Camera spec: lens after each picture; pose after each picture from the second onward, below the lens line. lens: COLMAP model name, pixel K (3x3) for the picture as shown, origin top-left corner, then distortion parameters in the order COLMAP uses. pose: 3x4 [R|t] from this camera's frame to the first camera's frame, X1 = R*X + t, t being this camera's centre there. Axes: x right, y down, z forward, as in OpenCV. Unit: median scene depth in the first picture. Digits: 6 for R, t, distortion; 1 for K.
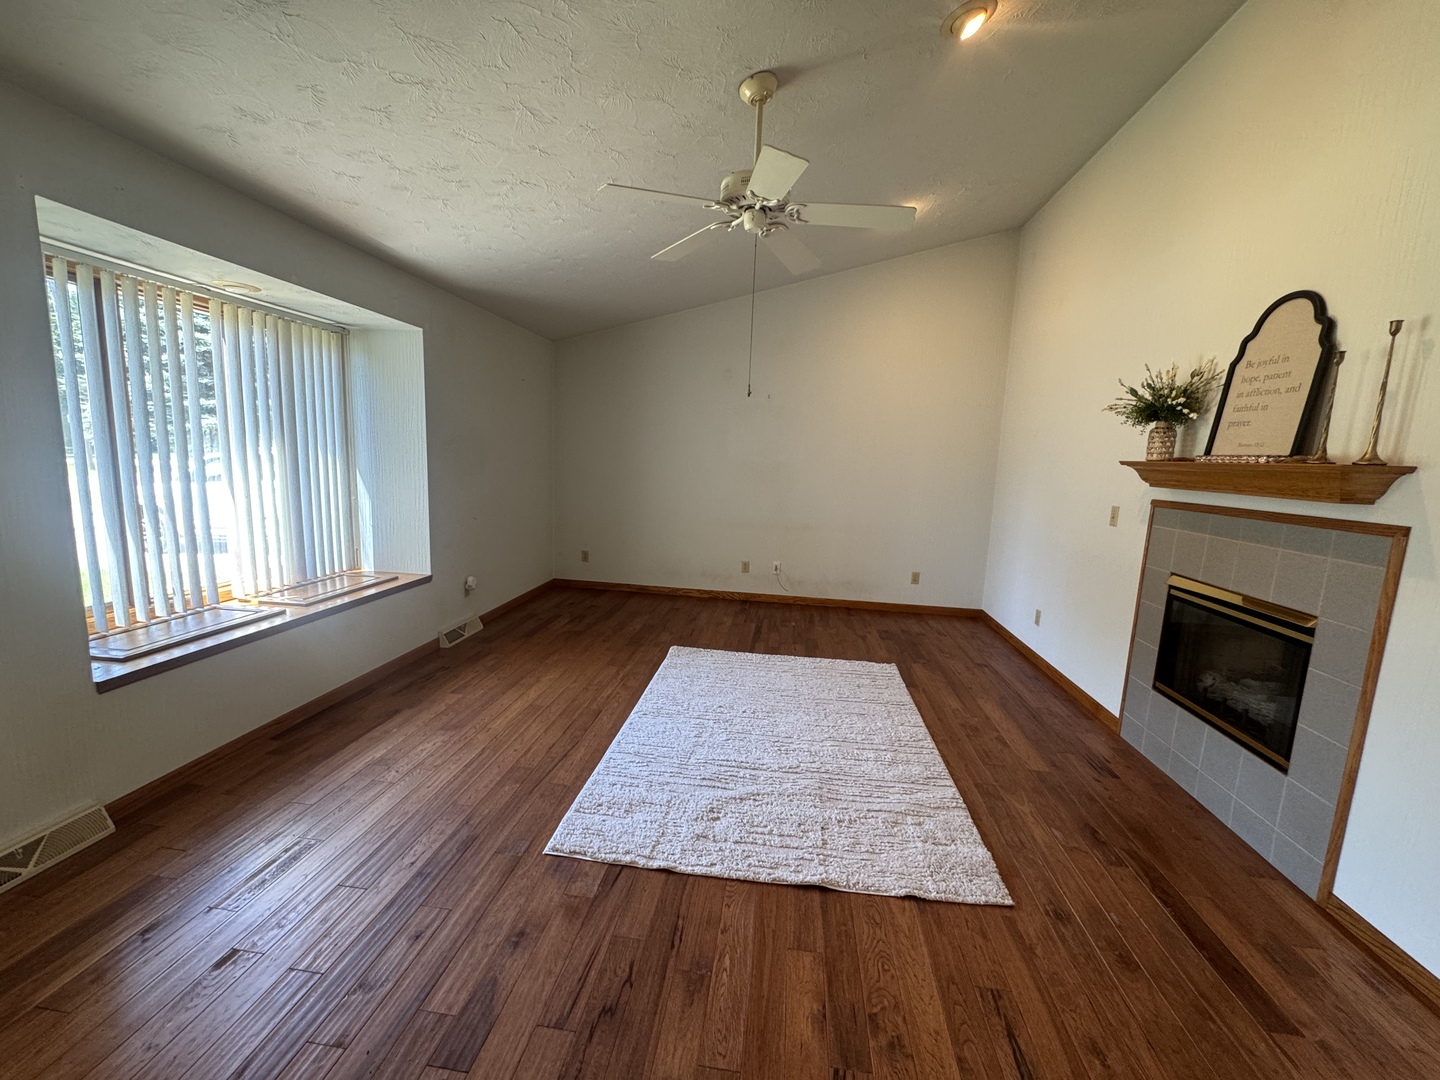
lens RADIAL K [[581.2, 0, 721.2], [0, 581.2, 537.1], [0, 0, 1]] dist [-0.000624, -0.000077]
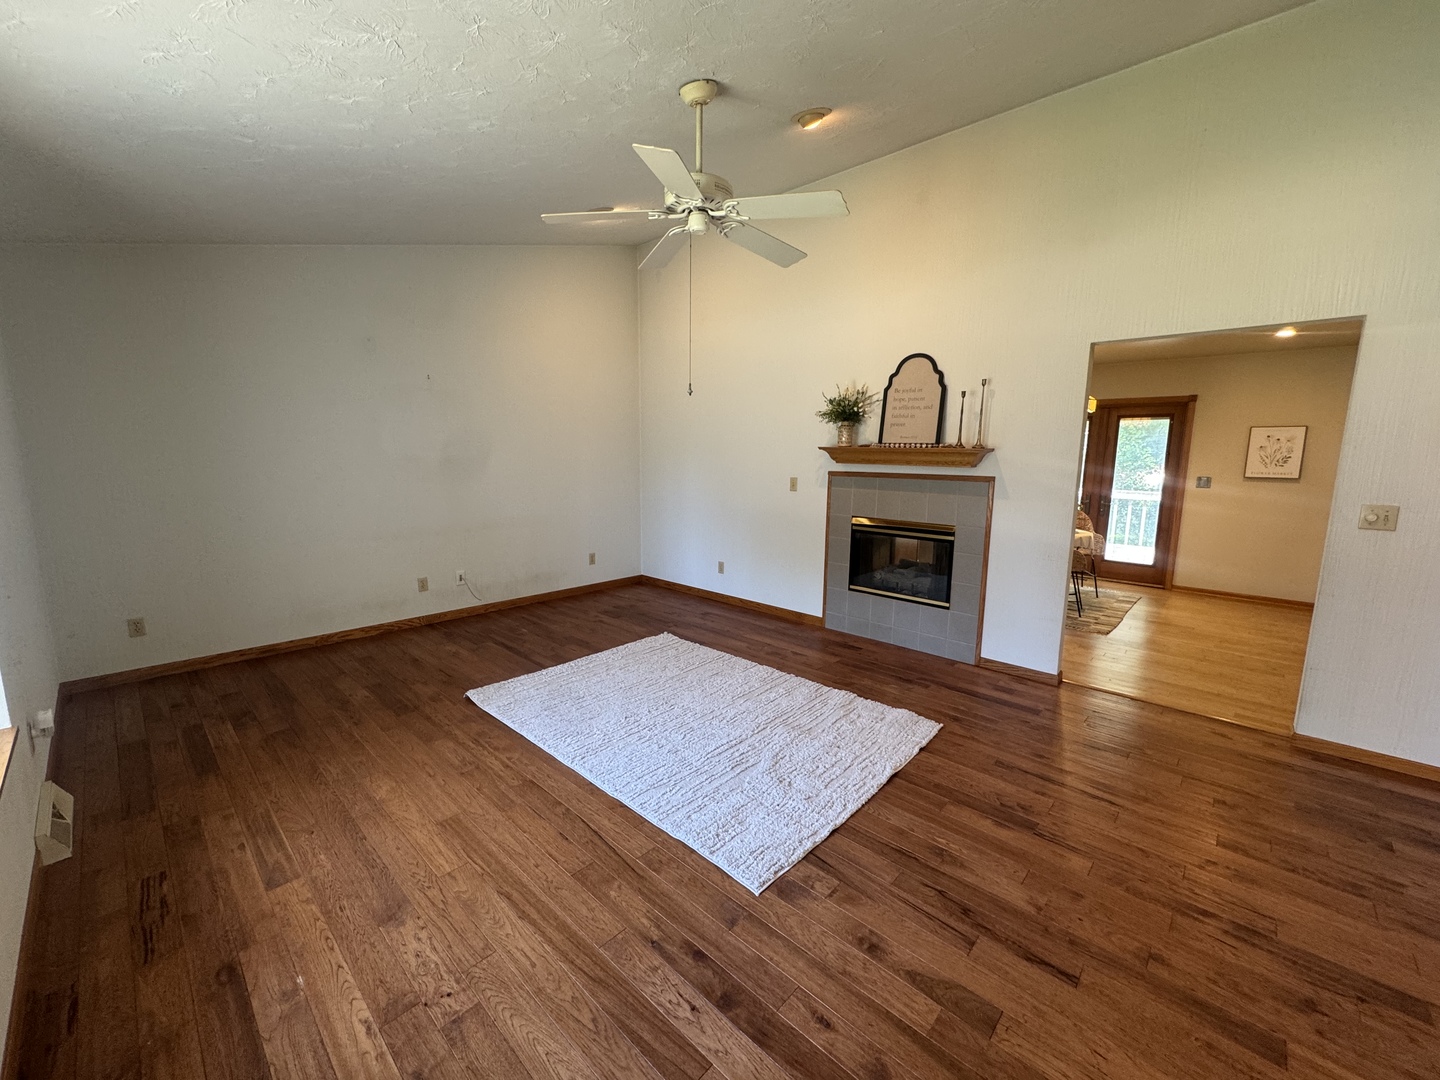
lens RADIAL K [[581.2, 0, 721.2], [0, 581.2, 537.1], [0, 0, 1]] dist [-0.000624, -0.000077]
pose [[0.577428, -0.155083, 0.801578, -0.695537], [0.126262, 0.986945, 0.099991, -0.083602], [-0.806620, 0.043471, 0.589470, 0.333500]]
